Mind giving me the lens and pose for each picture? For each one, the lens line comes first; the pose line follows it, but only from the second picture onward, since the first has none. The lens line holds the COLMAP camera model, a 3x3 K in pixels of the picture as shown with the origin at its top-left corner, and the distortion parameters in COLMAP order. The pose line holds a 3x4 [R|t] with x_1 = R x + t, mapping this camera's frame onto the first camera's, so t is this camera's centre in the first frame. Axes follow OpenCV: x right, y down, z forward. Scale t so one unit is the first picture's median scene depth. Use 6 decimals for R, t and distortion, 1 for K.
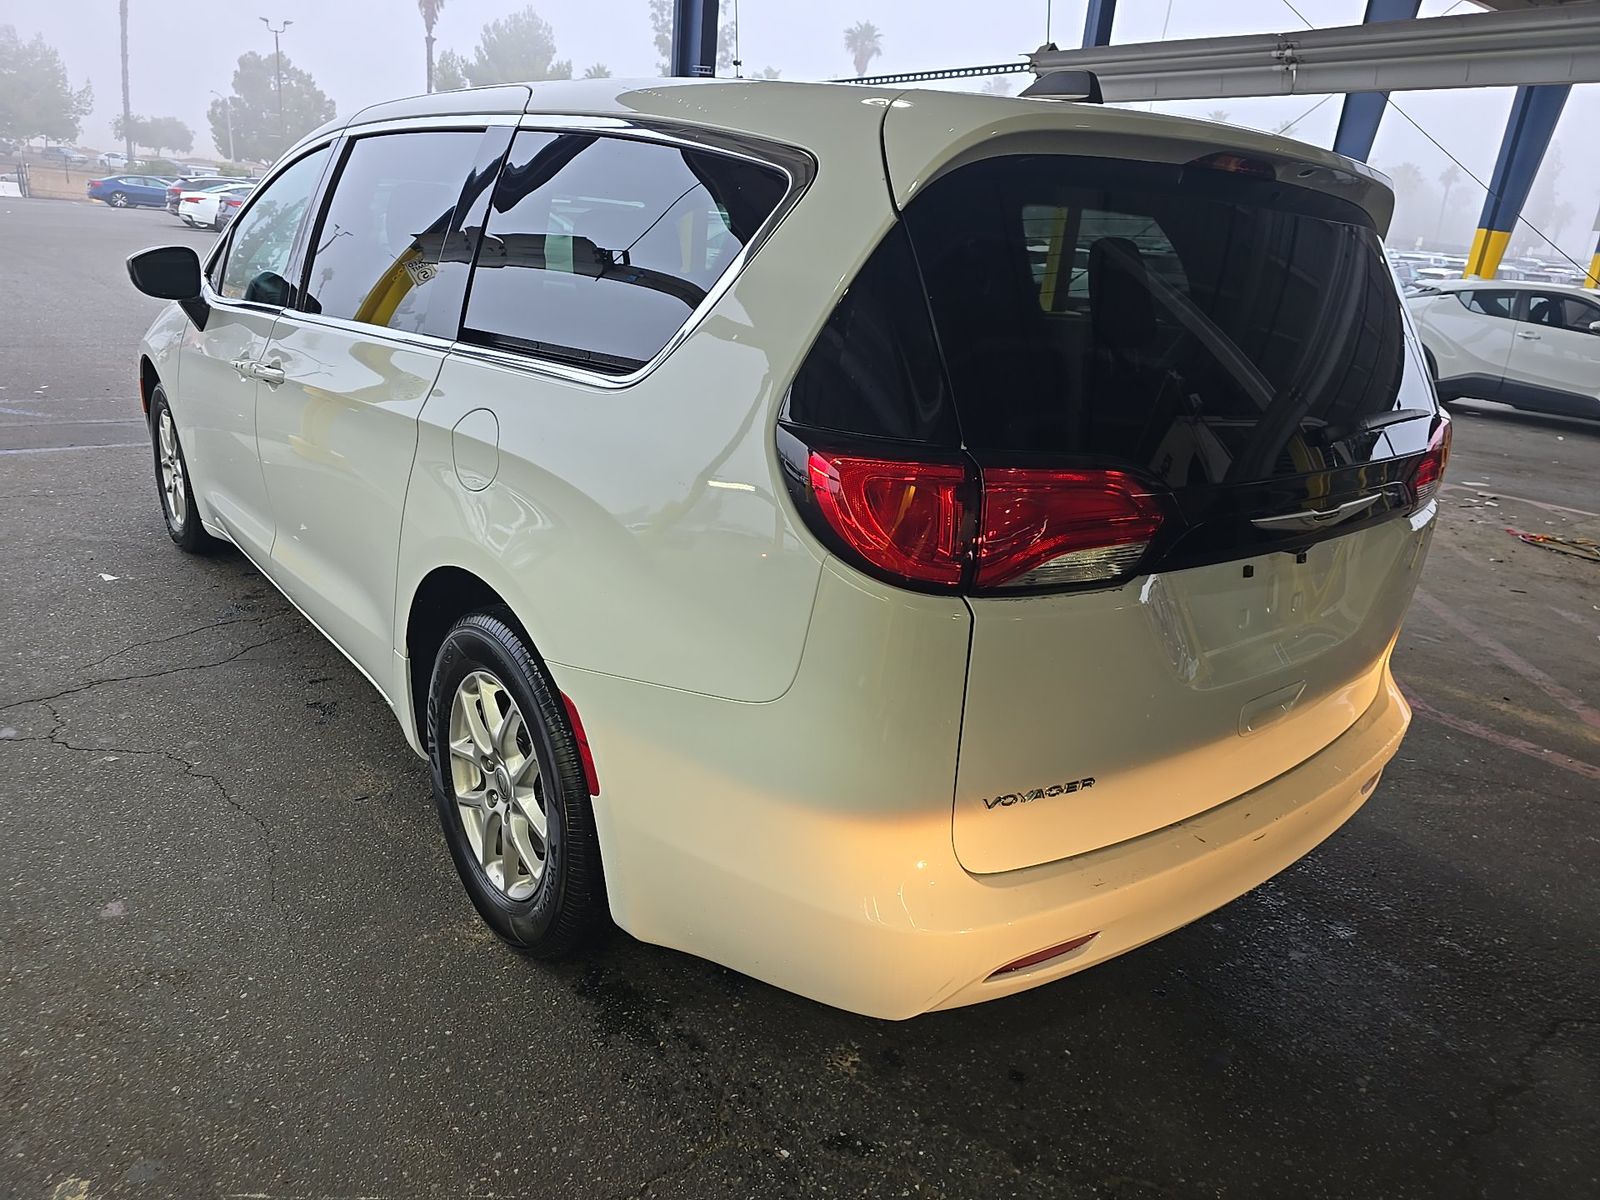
lens RADIAL K [[1072.2, 0, 795.9], [0, 1072.2, 598.4], [0, 0, 1]] dist [0.018792, -0.005421]
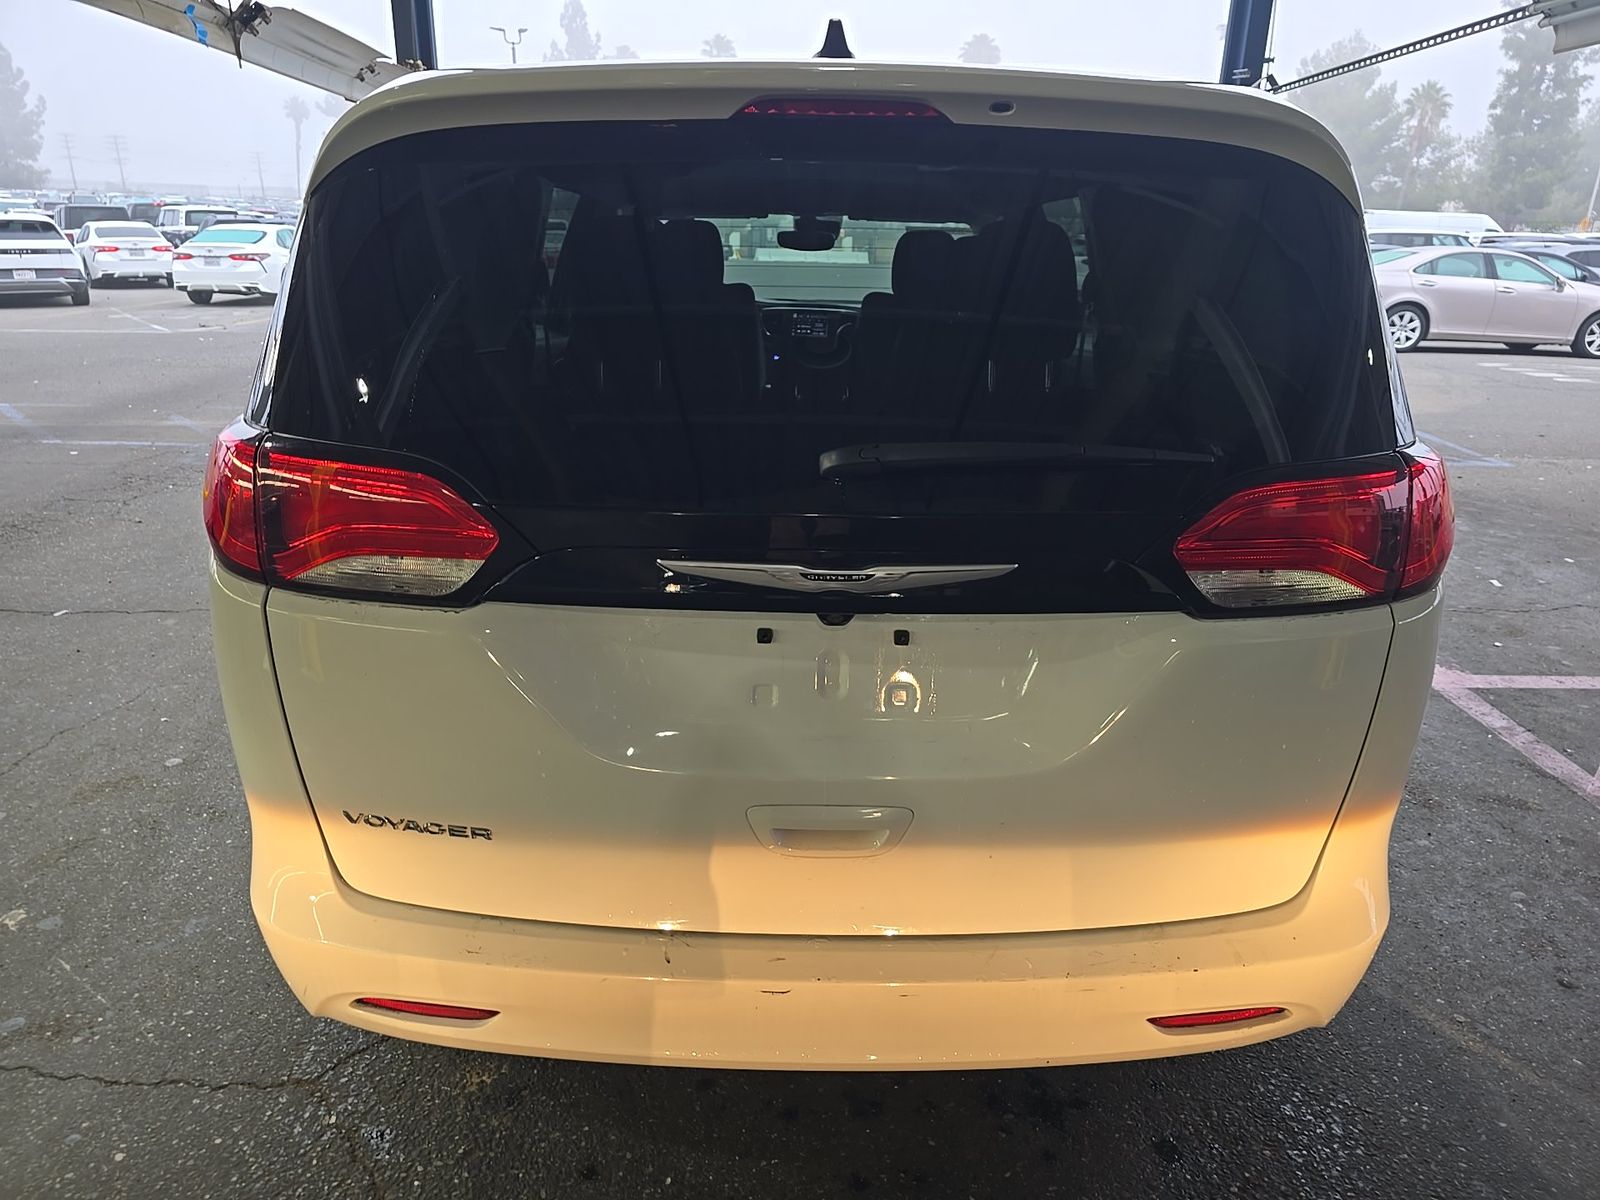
lens RADIAL K [[1072.2, 0, 797.4], [0, 1072.2, 601.2], [0, 0, 1]] dist [0.018792, -0.005421]
pose [[0.789652, 0.143763, -0.596474, 0.926767], [-0.164031, 0.986241, 0.020550, -0.071994], [0.591222, 0.081612, 0.802369, 0.414155]]
